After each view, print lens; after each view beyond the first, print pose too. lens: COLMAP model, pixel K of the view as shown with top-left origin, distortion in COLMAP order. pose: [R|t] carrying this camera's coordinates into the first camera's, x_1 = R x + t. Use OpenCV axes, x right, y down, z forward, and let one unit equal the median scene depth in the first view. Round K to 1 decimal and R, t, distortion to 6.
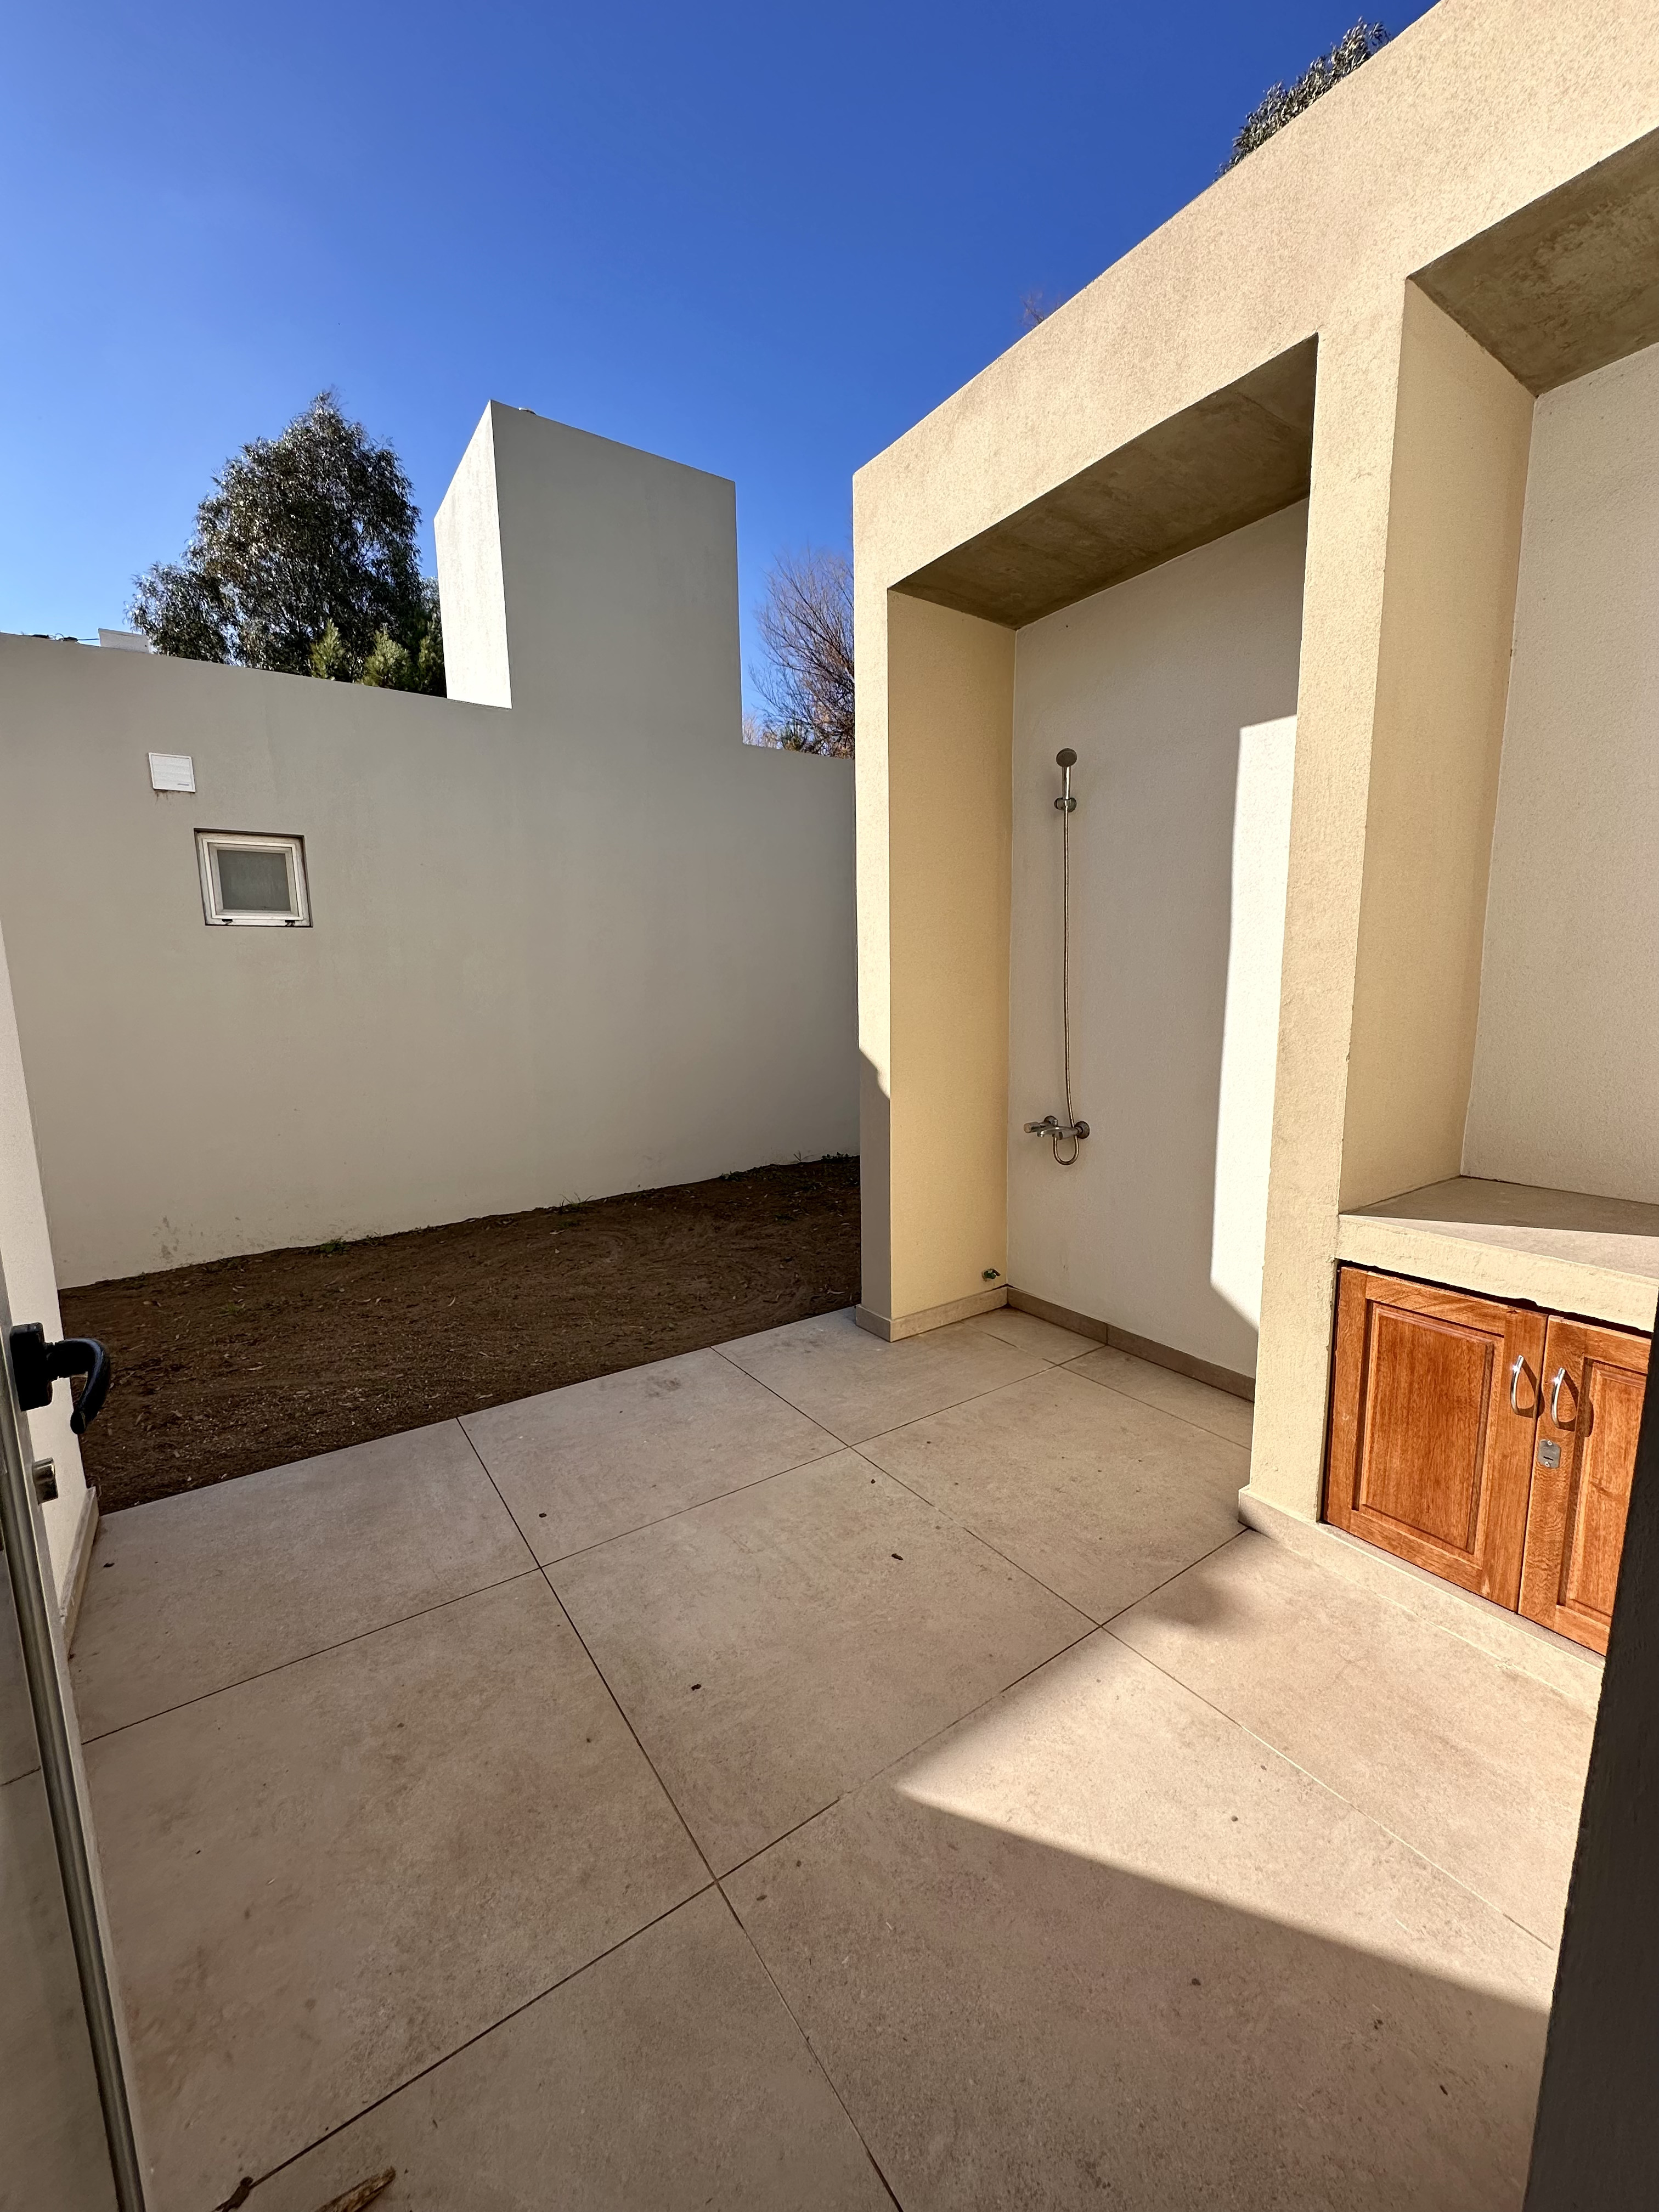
lens RADIAL K [[877.8, 0, 831.1], [0, 877.8, 1106.3], [0, 0, 1]] dist [-0.001819, 0.000247]
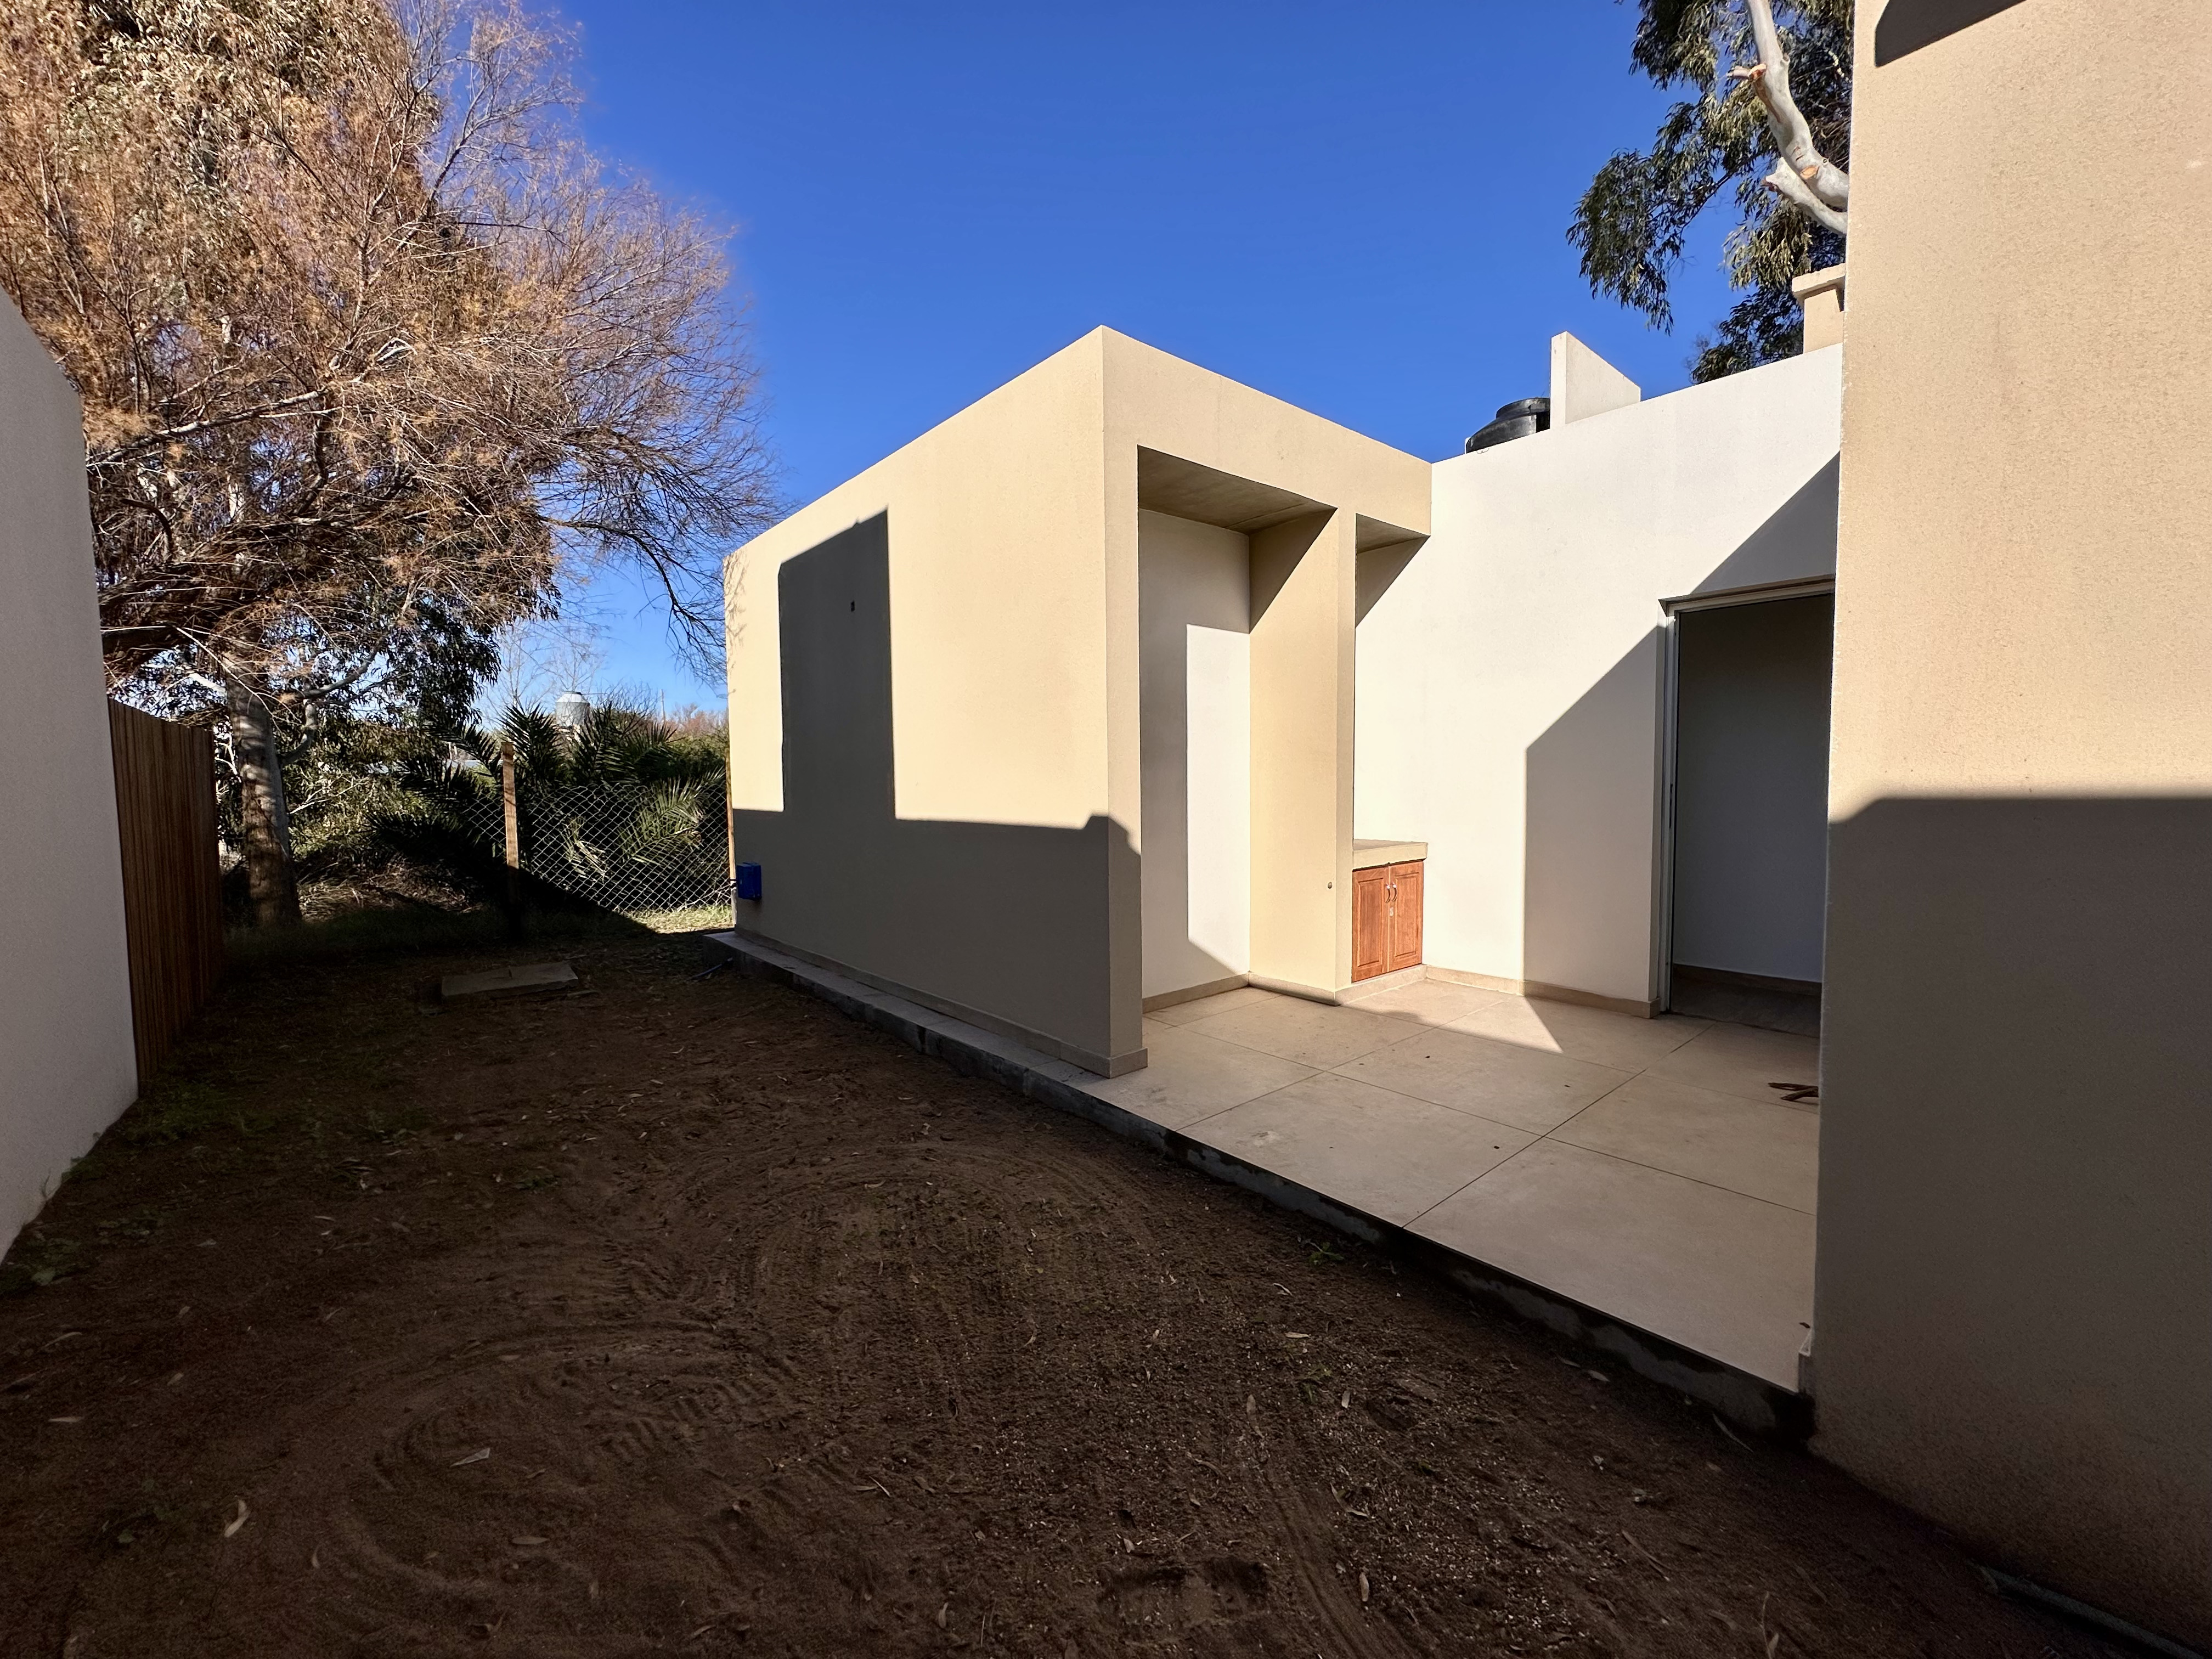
lens RADIAL K [[877.8, 0, 1106.8], [0, 877.8, 828.6], [0, 0, 1]] dist [-0.001819, 0.000247]
pose [[-0.100915, -0.042575, 0.993984, -1.525739], [0.161654, 0.985106, 0.058607, -0.166533], [-0.981674, 0.166596, -0.092529, 1.589820]]
